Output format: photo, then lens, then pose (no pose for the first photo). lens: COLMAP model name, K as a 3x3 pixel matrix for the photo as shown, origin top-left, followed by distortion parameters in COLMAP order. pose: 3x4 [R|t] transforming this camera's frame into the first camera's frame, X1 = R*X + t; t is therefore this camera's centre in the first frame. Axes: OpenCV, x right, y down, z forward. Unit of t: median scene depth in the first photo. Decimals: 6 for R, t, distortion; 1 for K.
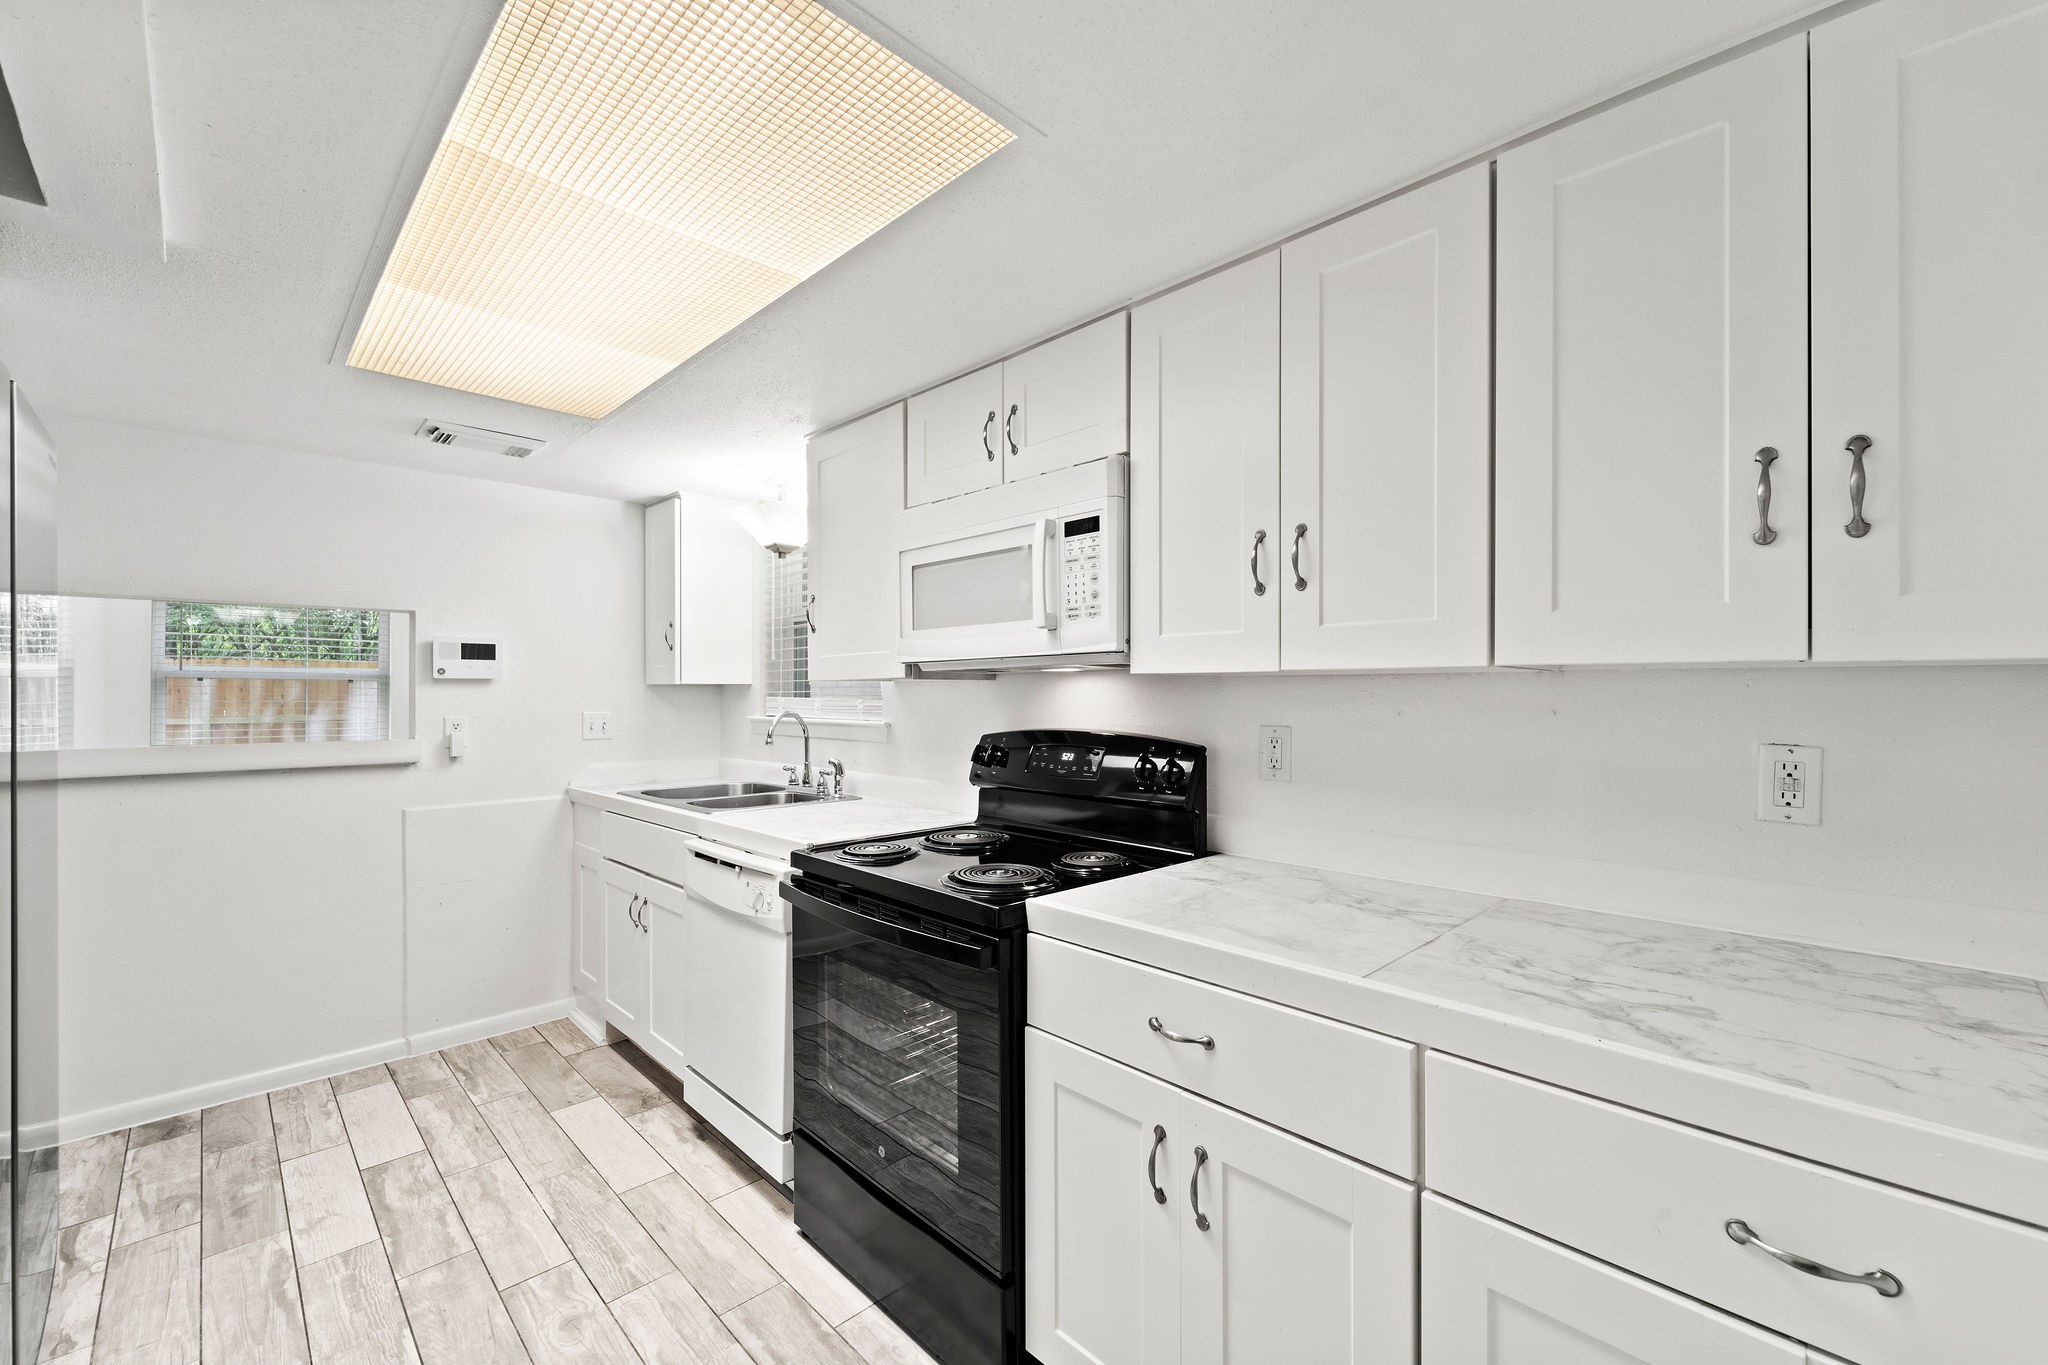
lens RADIAL K [[830.3, 0, 1043.7], [0, 830.3, 689.6], [0, 0, 1]] dist [0.003187, -0.002732]
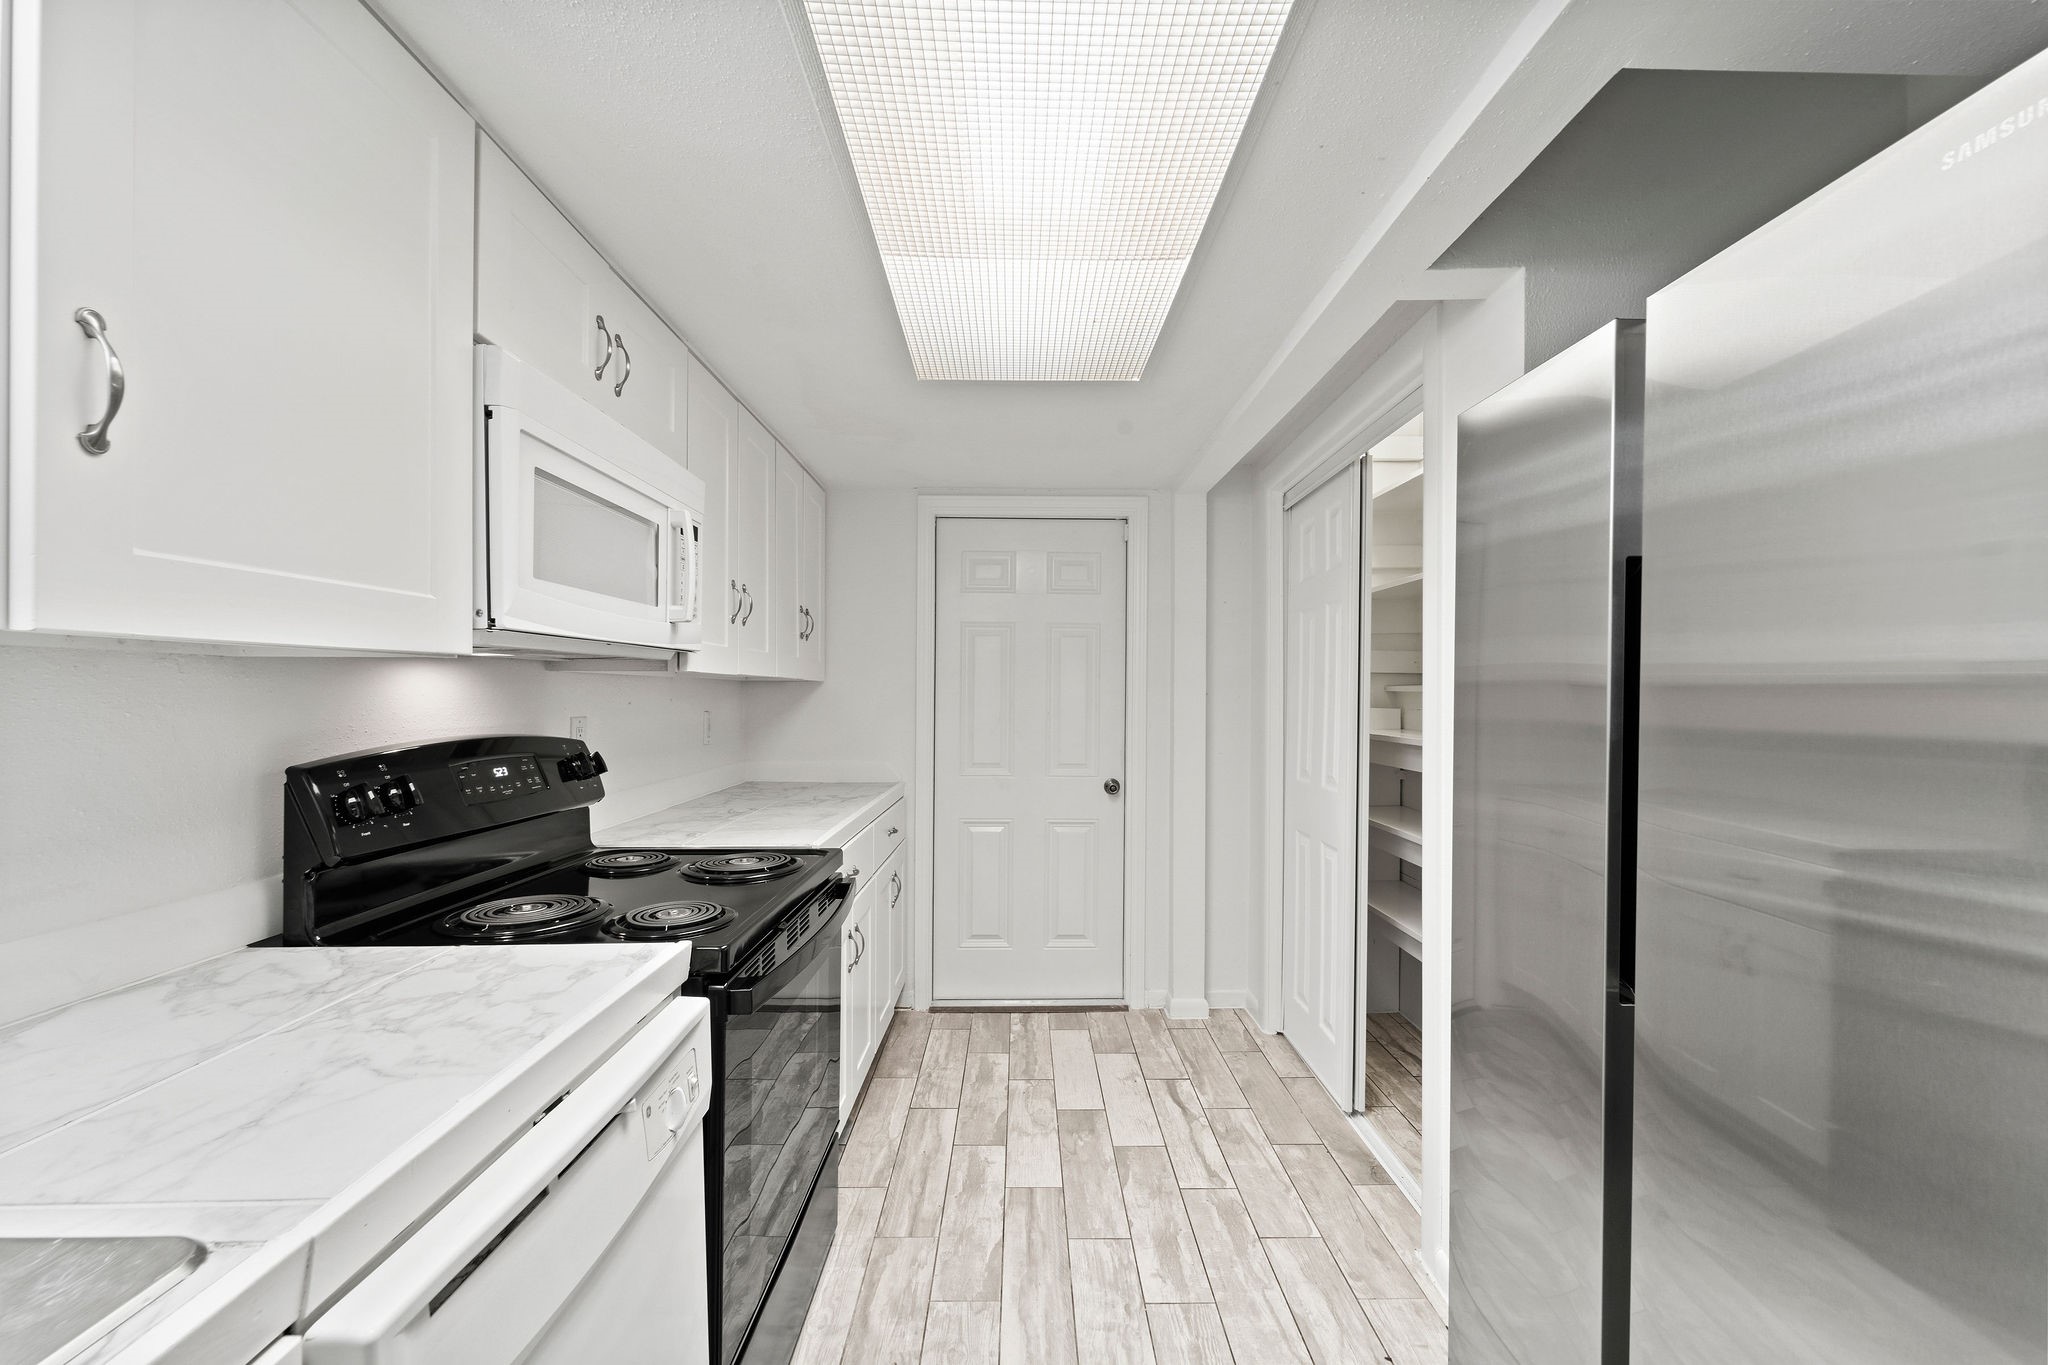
lens RADIAL K [[825.8, 0, 1036.6], [0, 825.8, 695.5], [0, 0, 1]] dist [0.003071, -0.003376]
pose [[-0.723705, -0.004226, 0.690097, -0.925809], [-0.005535, 0.999985, 0.000320, 0.009986], [-0.690087, -0.003588, -0.723717, 1.343768]]
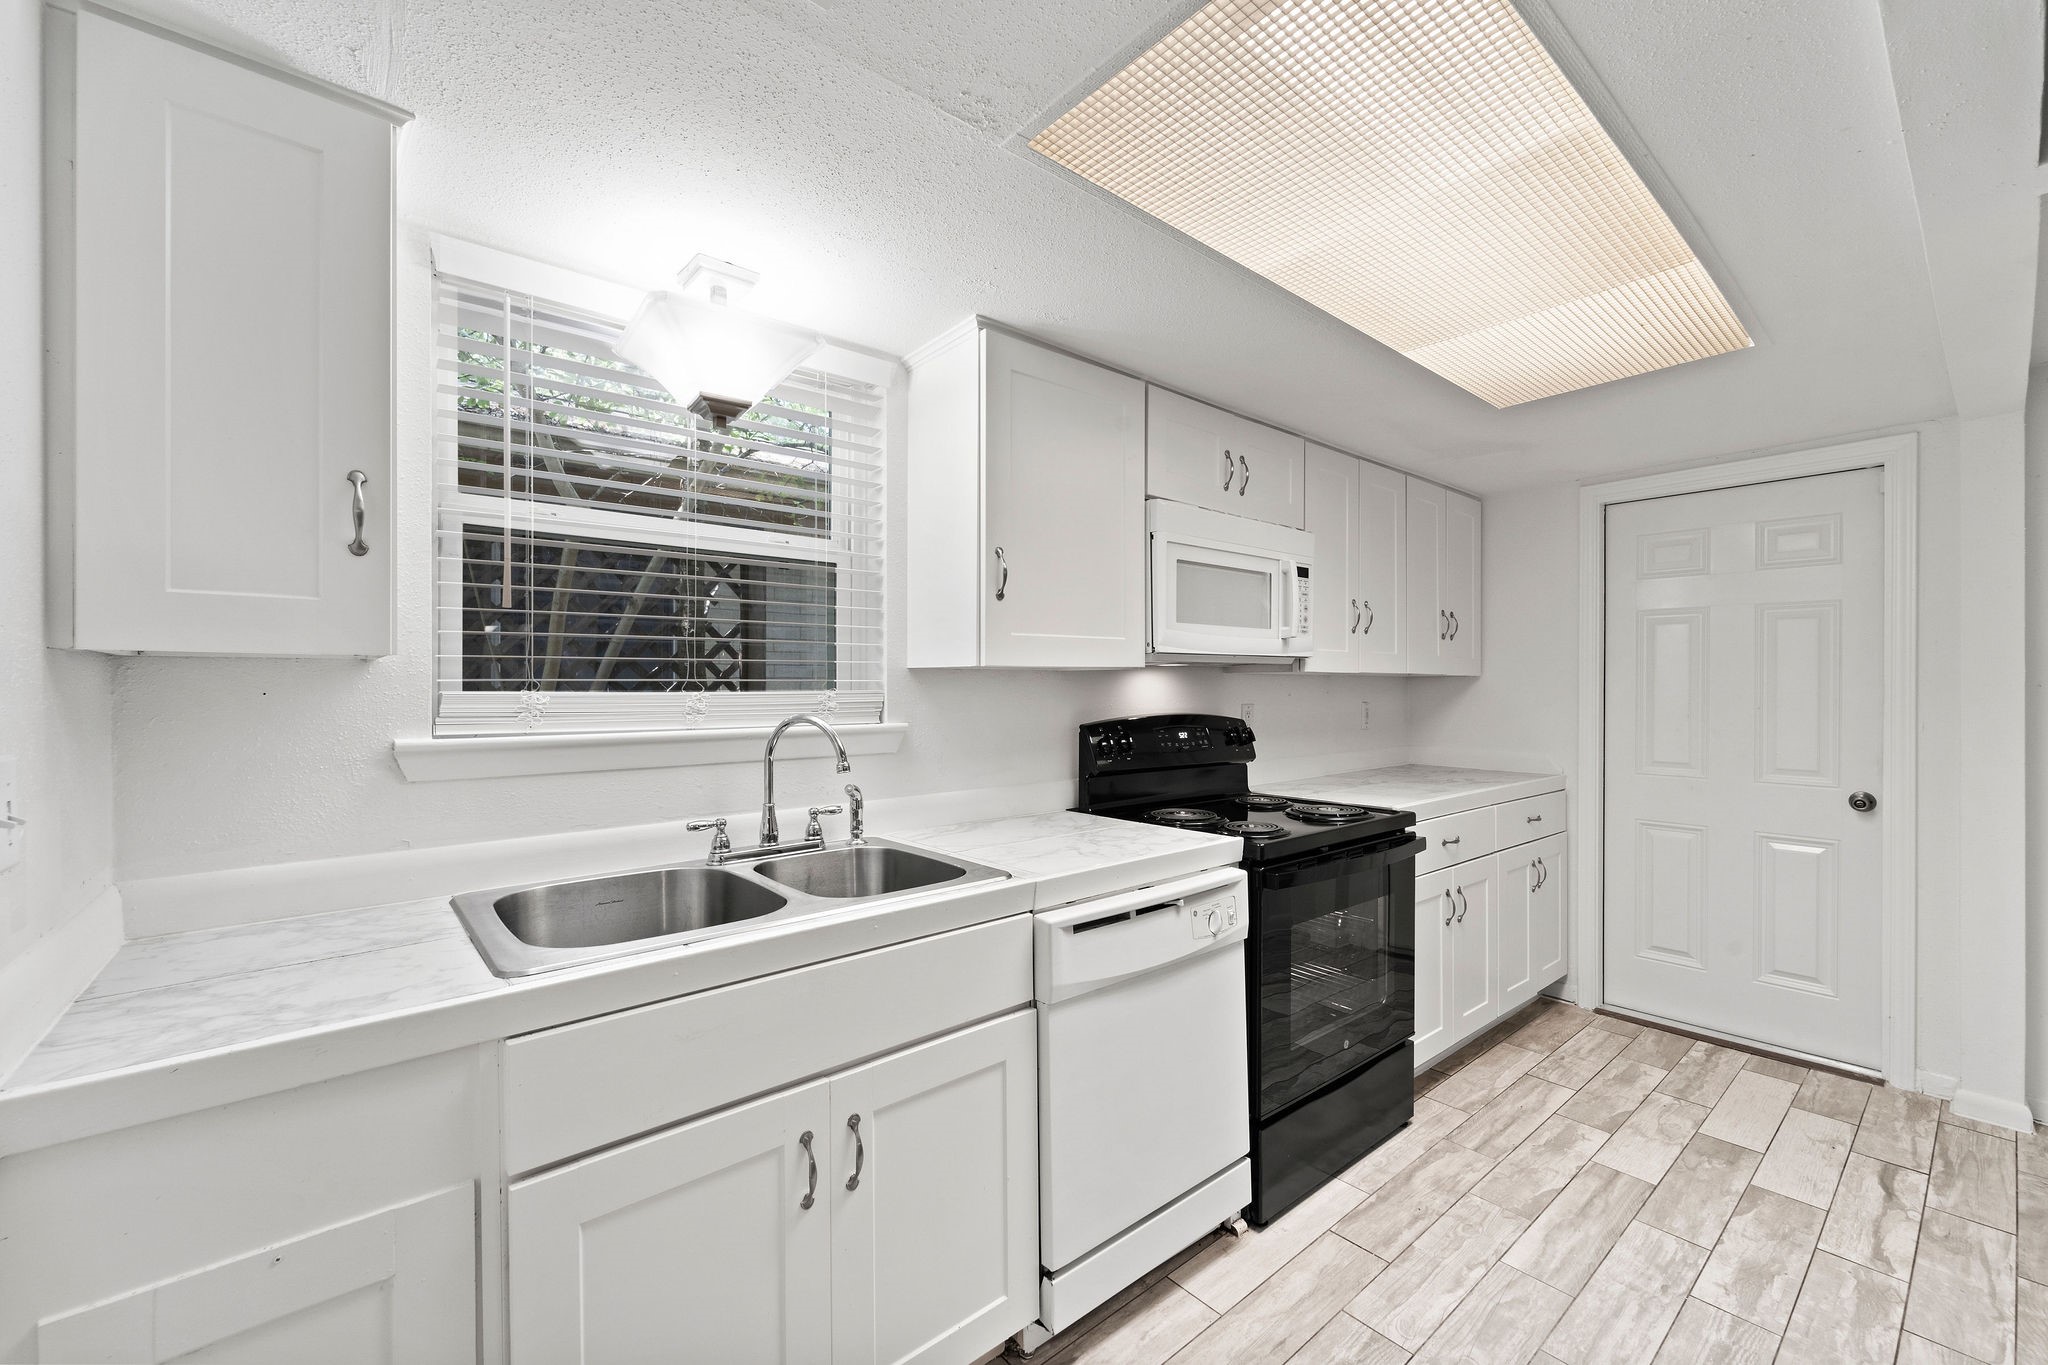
lens RADIAL K [[830.3, 0, 1043.7], [0, 830.3, 689.6], [0, 0, 1]] dist [0.003187, -0.002732]
pose [[0.079930, -0.001323, 0.996800, -1.358588], [-0.001864, 0.999997, 0.001476, 0.012099], [-0.996799, -0.001977, 0.079927, 1.236898]]
